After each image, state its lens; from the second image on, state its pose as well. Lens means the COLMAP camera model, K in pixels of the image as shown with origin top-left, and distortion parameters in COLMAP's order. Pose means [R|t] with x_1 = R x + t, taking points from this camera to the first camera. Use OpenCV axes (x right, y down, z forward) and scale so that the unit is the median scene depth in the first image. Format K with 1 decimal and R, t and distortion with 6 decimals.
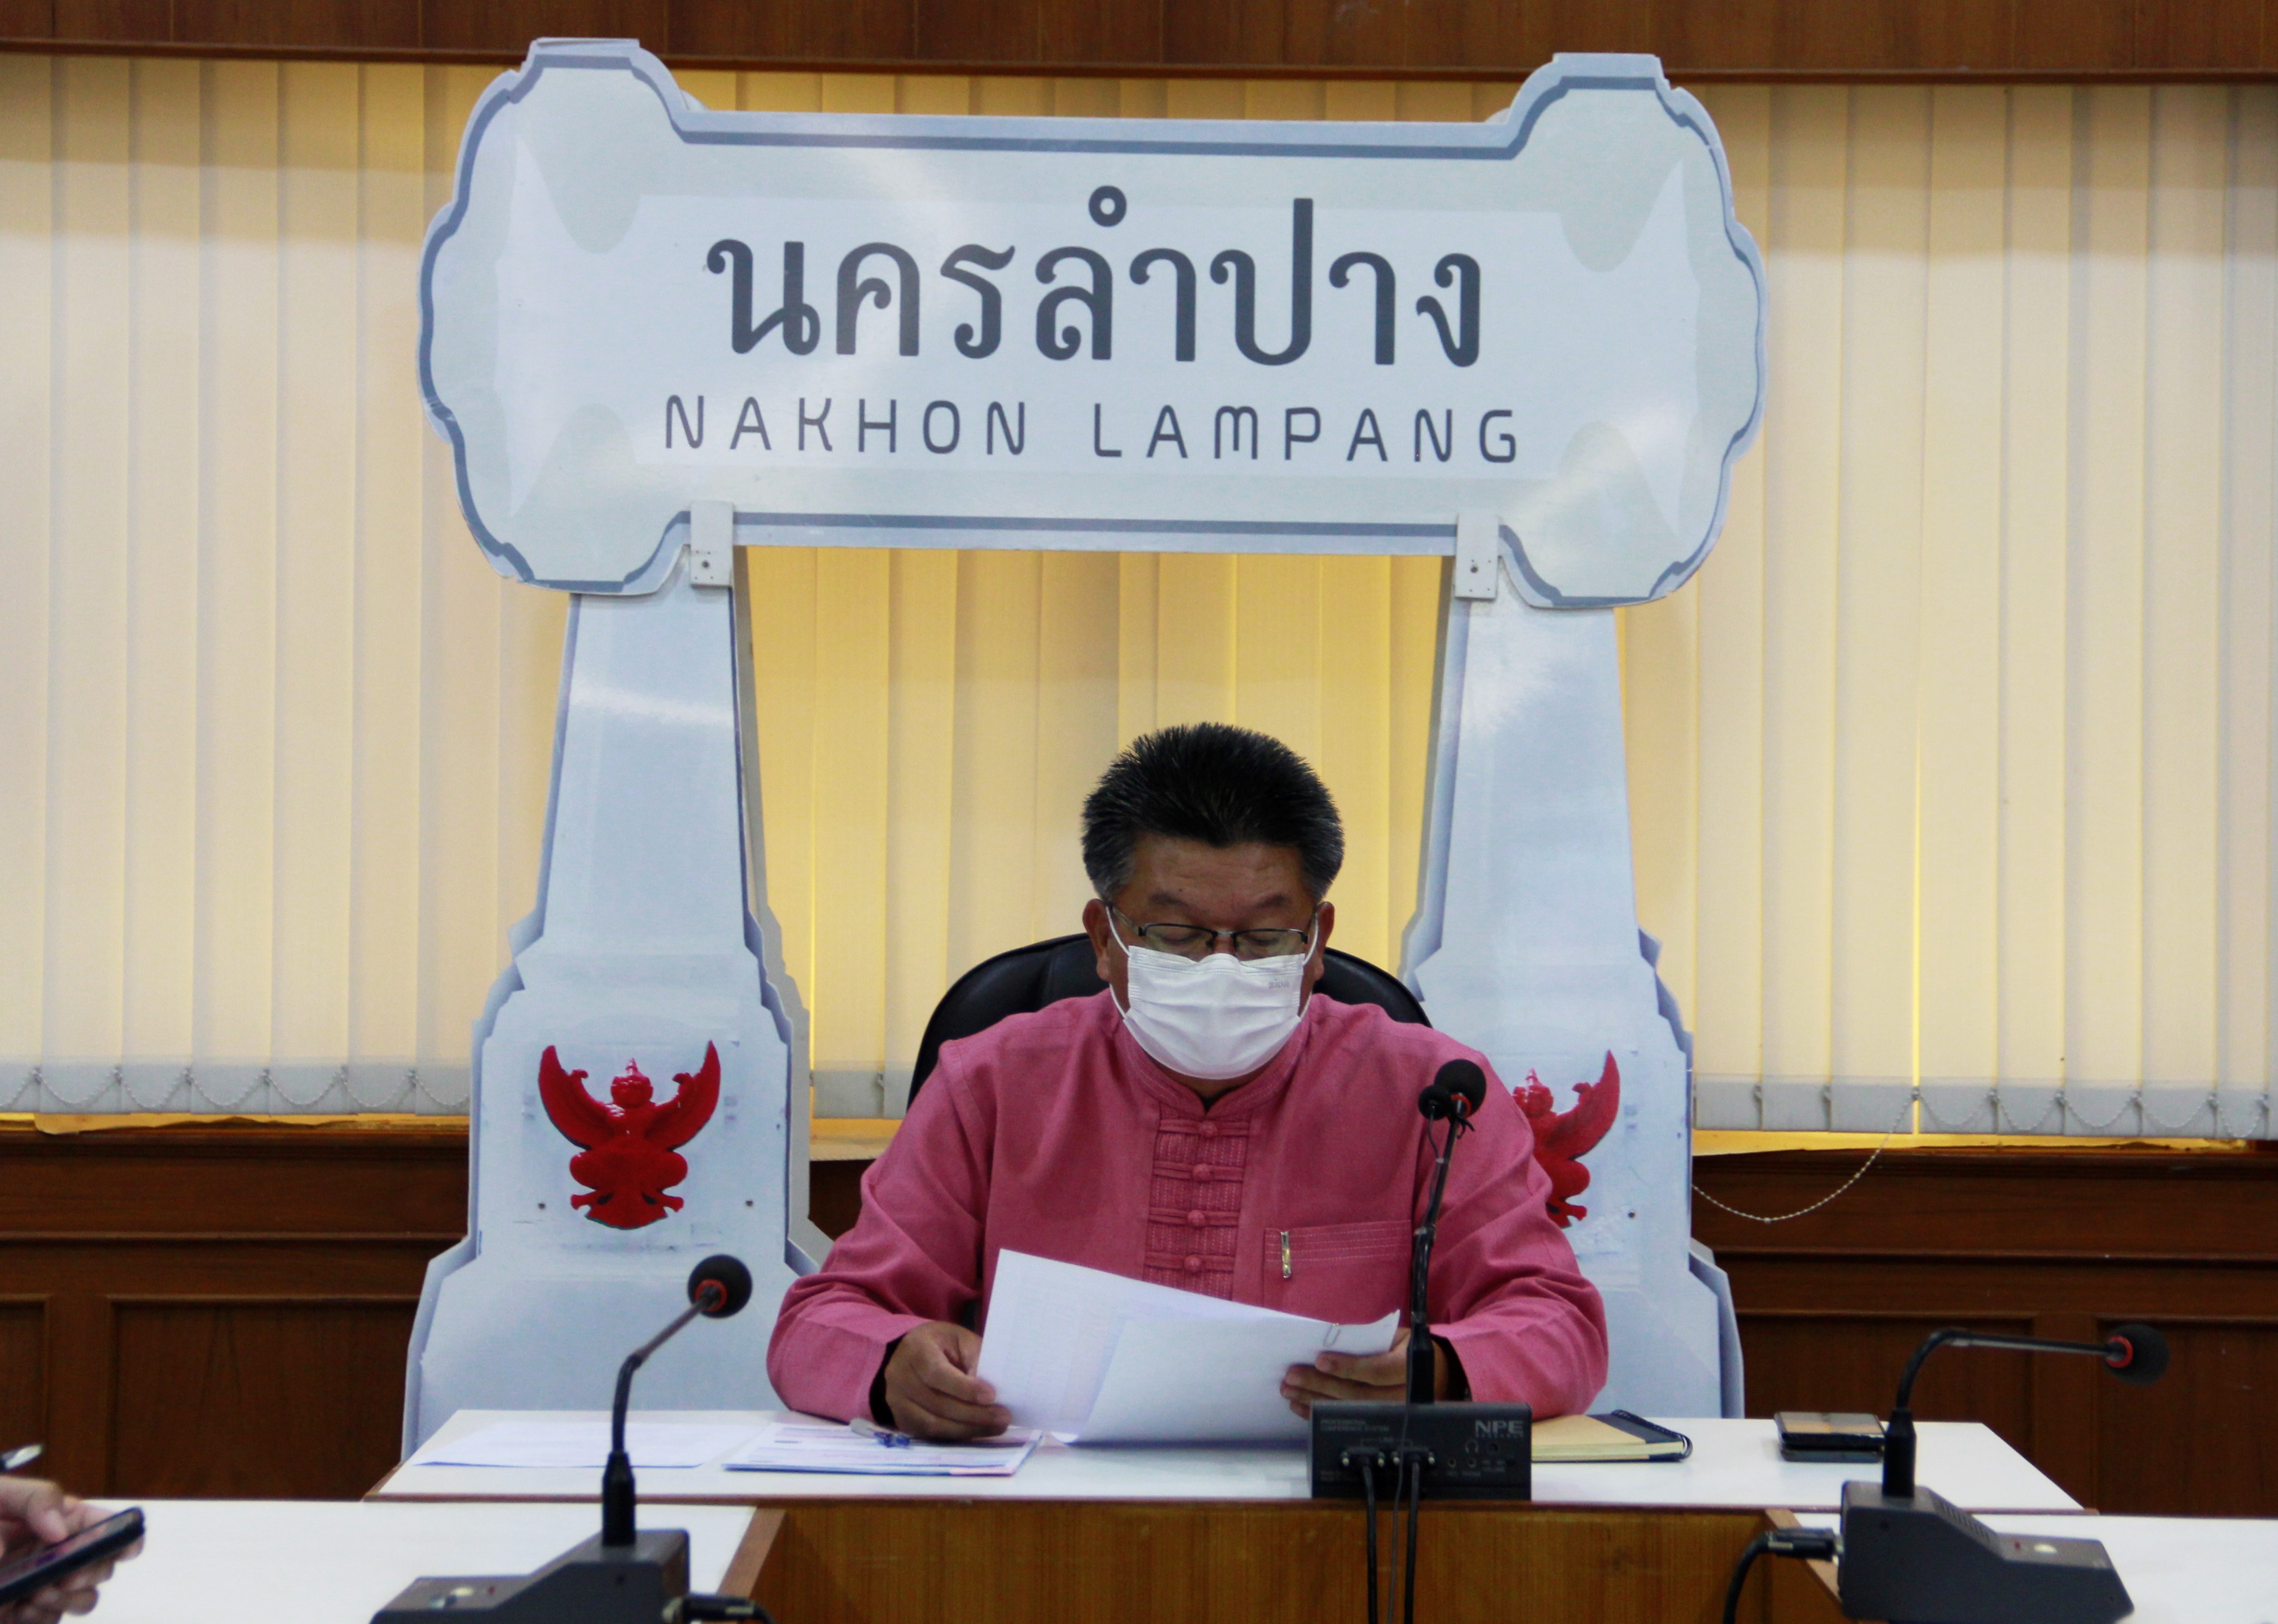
lens RADIAL K [[7957.3, 0, 1135.0], [0, 7957.3, 648.1], [0, 0, 1]] dist [0.695514, 0.000000]
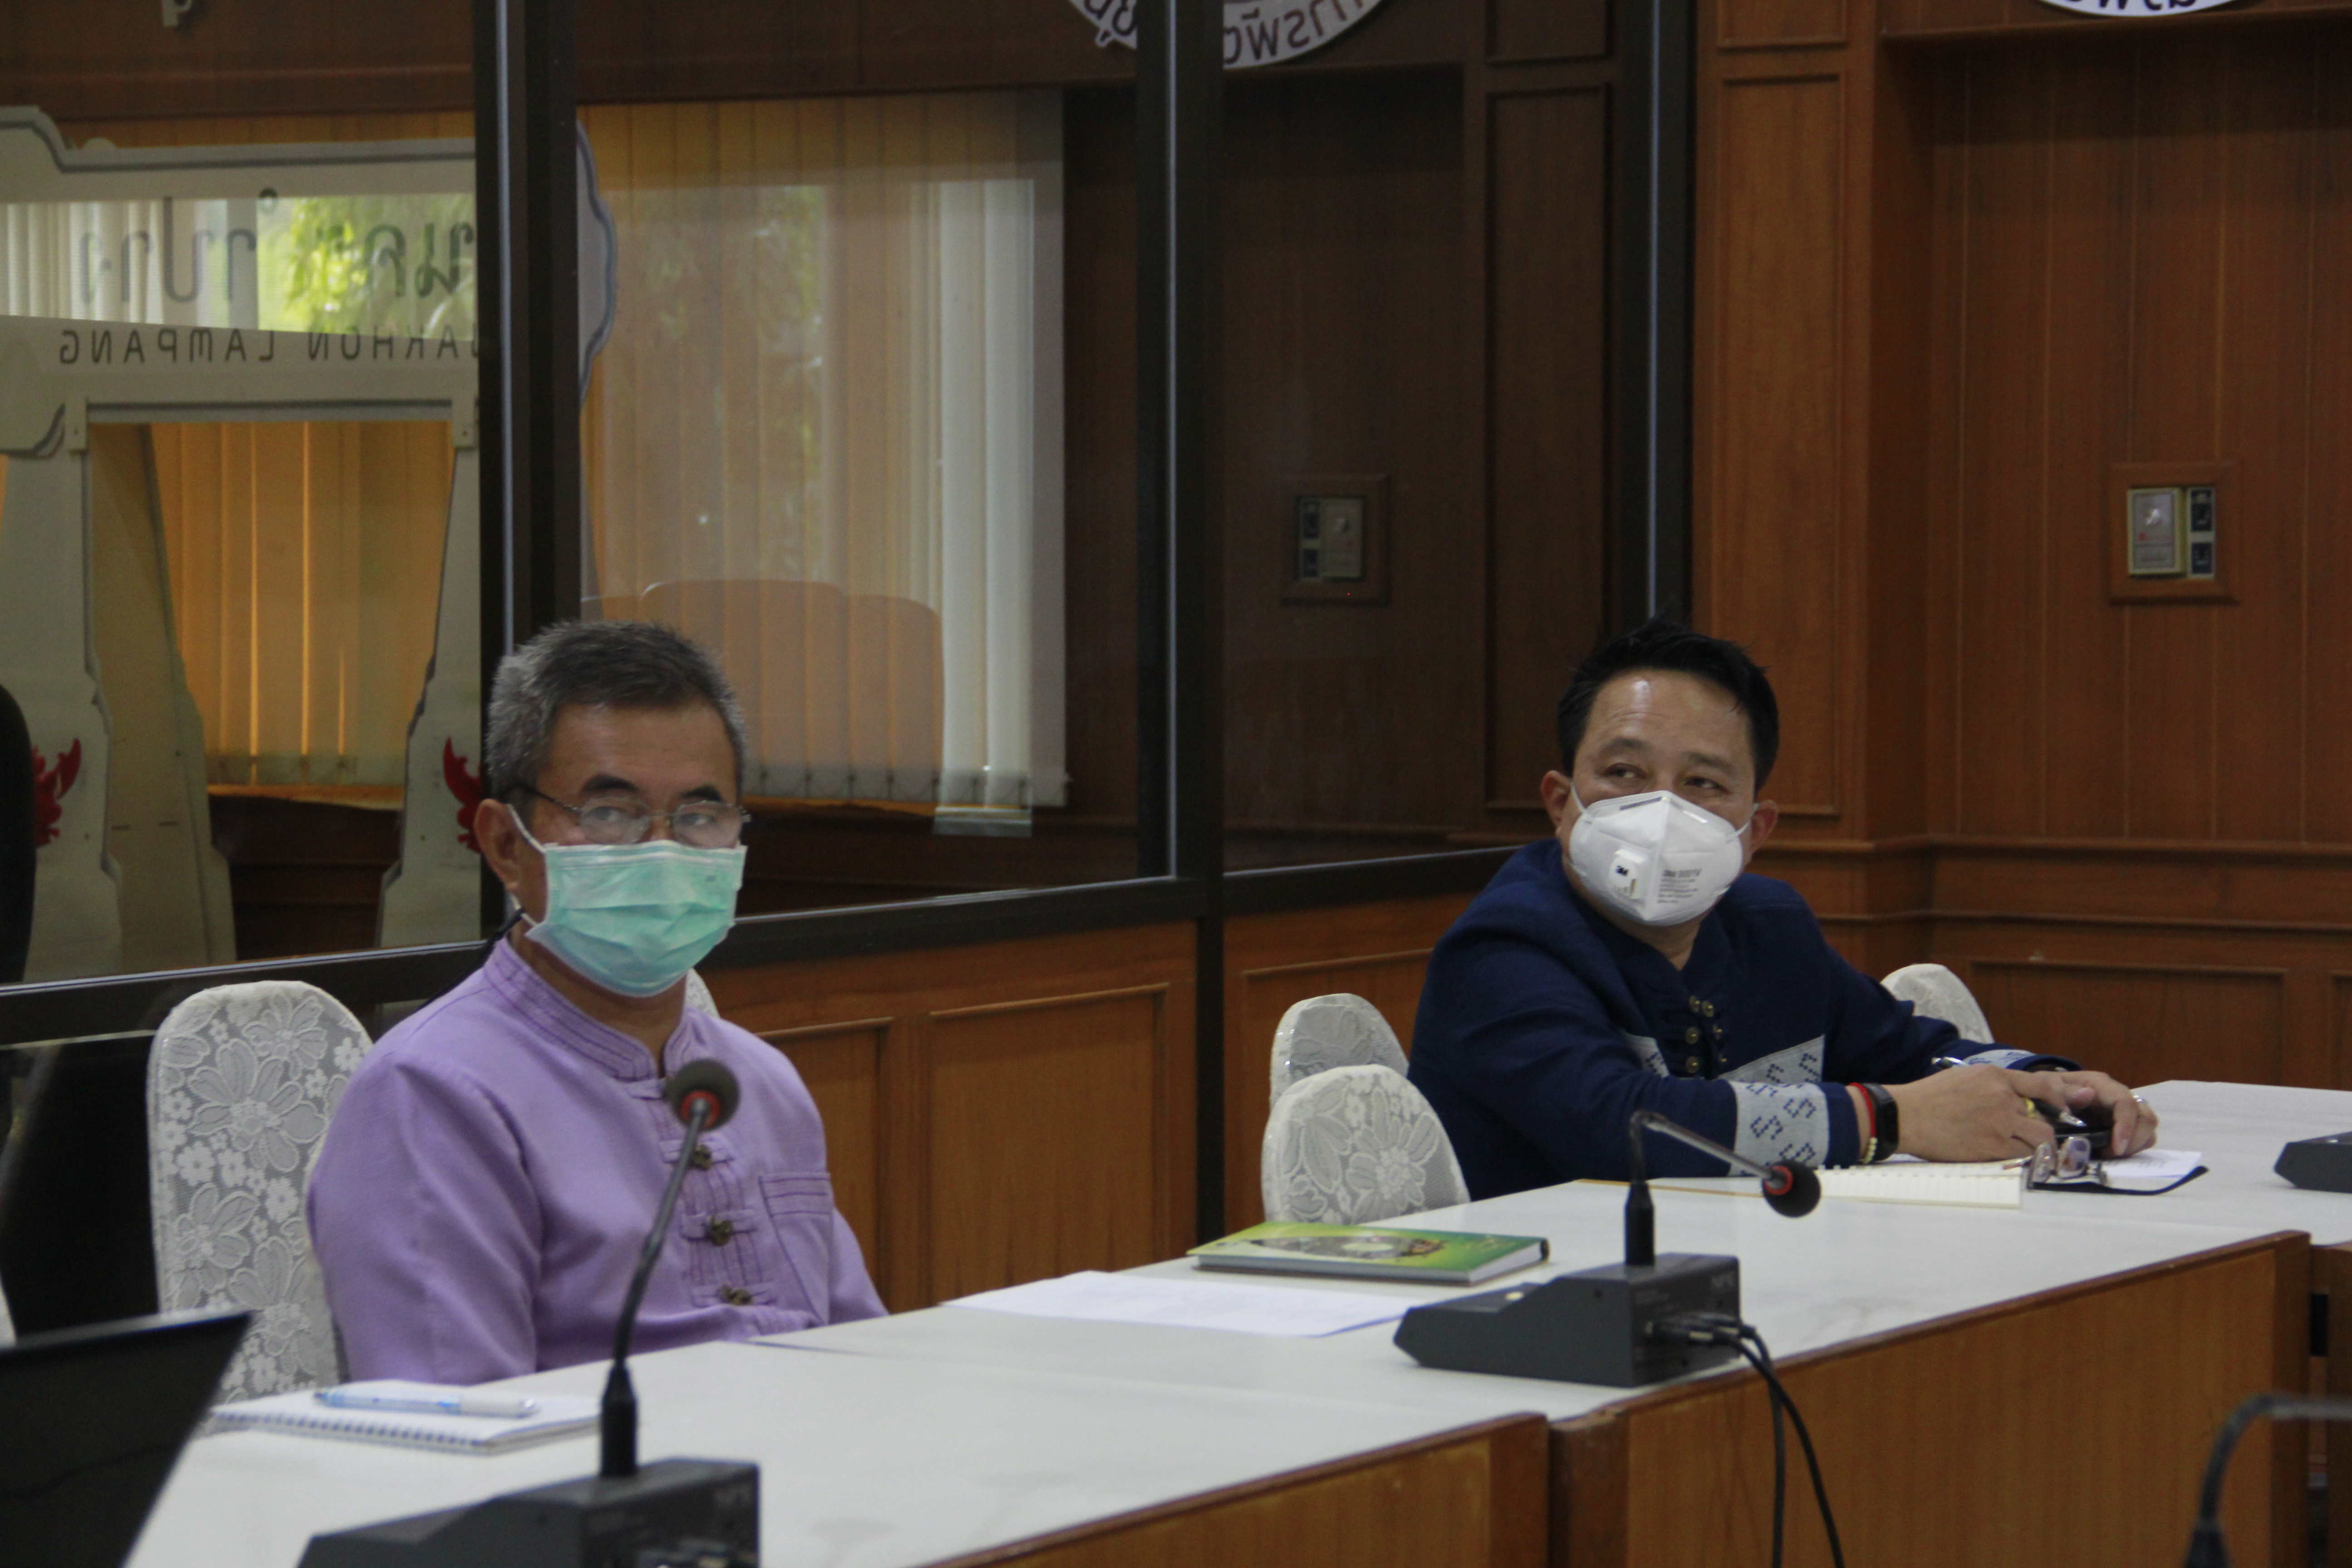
lens RADIAL K [[6003.7, 0, 1176.3], [0, 6003.7, 781.6], [0, 0, 1]] dist [0.287645, 0.000000]
pose [[0.837583, 0.006783, -0.546269, 0.801228], [0.018365, 0.999008, 0.040564, 0.013557], [0.546002, -0.044008, 0.836627, 0.099424]]
